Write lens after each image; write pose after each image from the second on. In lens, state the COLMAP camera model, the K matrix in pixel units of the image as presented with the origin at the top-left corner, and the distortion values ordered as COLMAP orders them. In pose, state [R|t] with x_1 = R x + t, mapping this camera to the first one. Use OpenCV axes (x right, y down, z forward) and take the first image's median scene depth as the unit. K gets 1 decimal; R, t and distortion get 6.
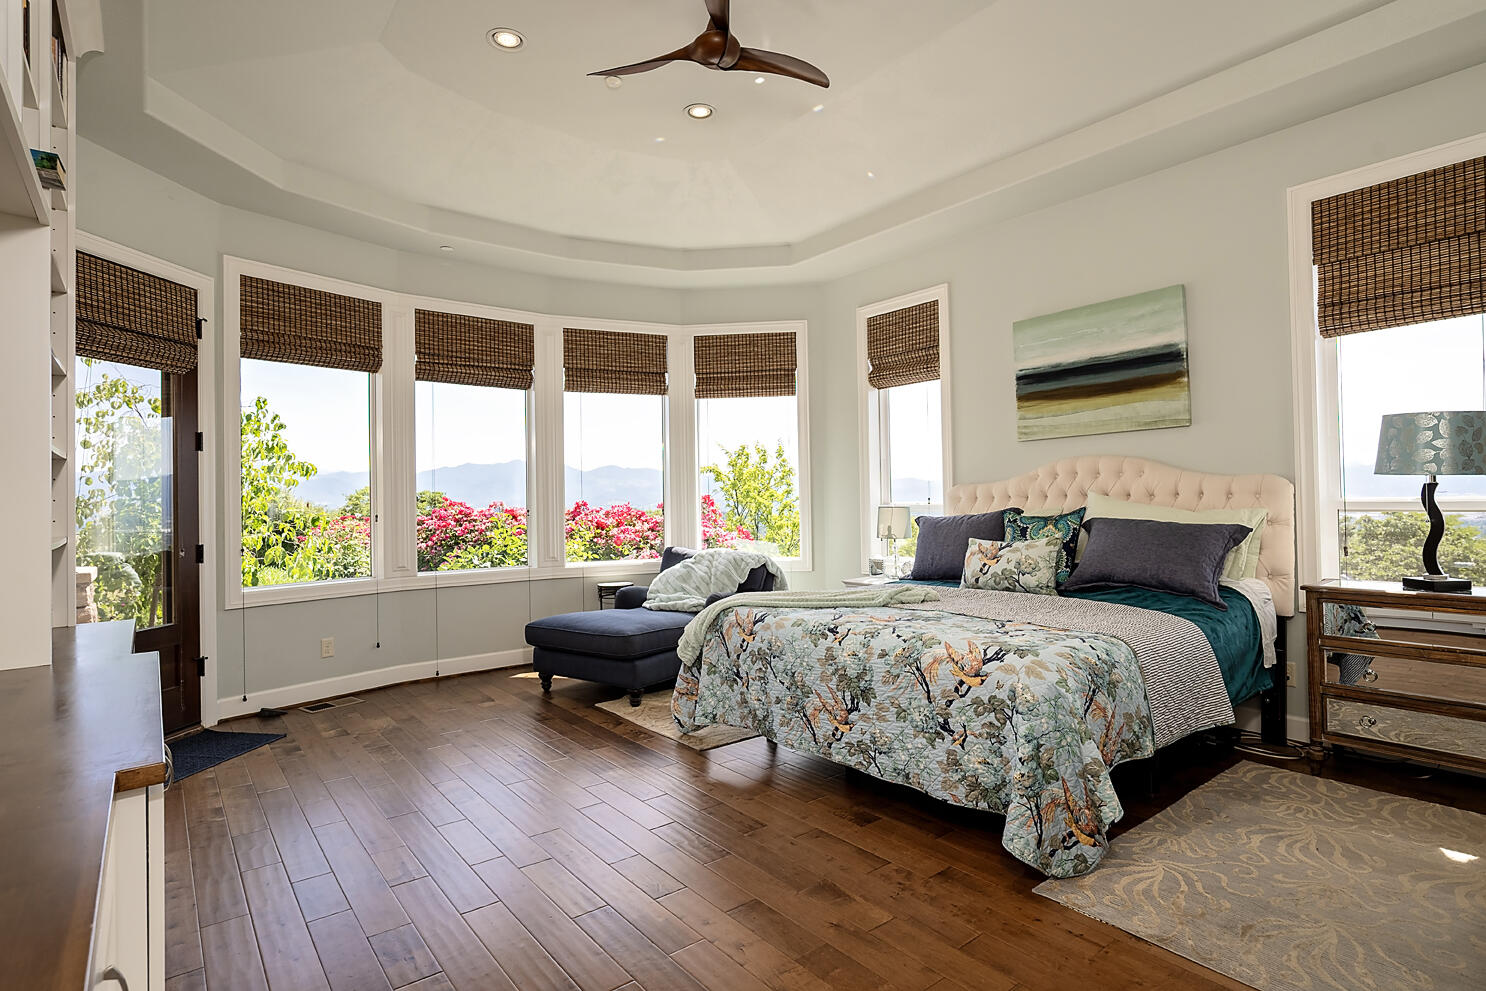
lens RADIAL K [[754.1, 0, 748.5], [0, 754.1, 490.9], [0, 0, 1]] dist [-0.020258, 0.006264]
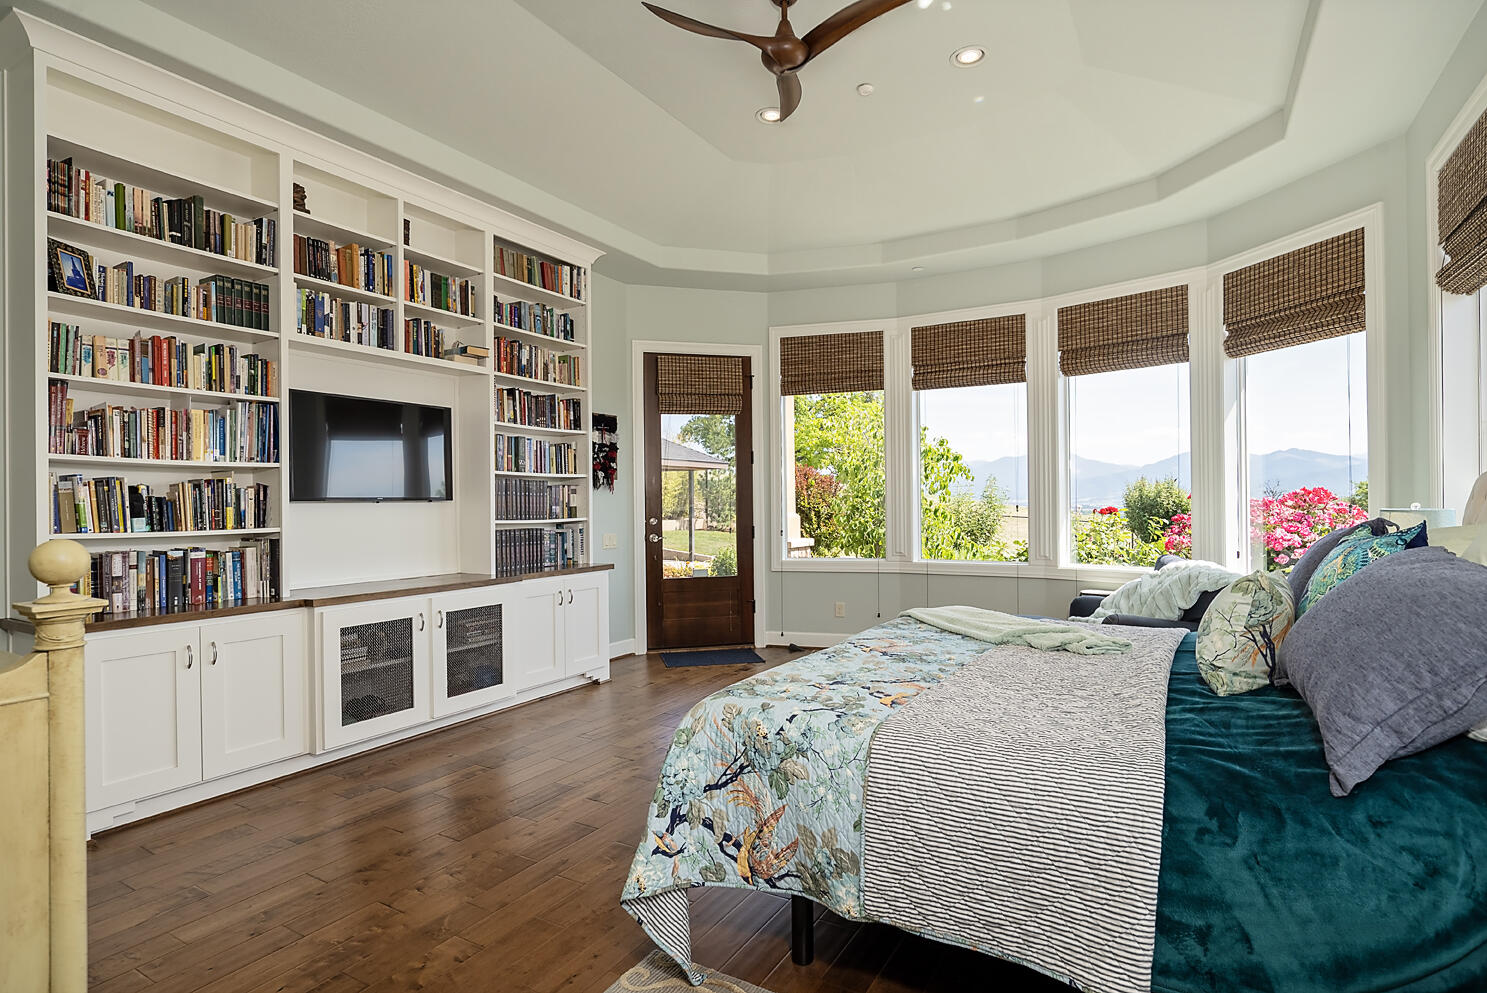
lens RADIAL K [[754.6, 0, 745.6], [0, 754.6, 504.5], [0, 0, 1]] dist [-0.020258, 0.006264]
pose [[0.360591, 0.016265, -0.932582, 0.609942], [0.017090, 0.999565, 0.024041, -0.006580], [0.932567, -0.024607, 0.360156, 0.390170]]
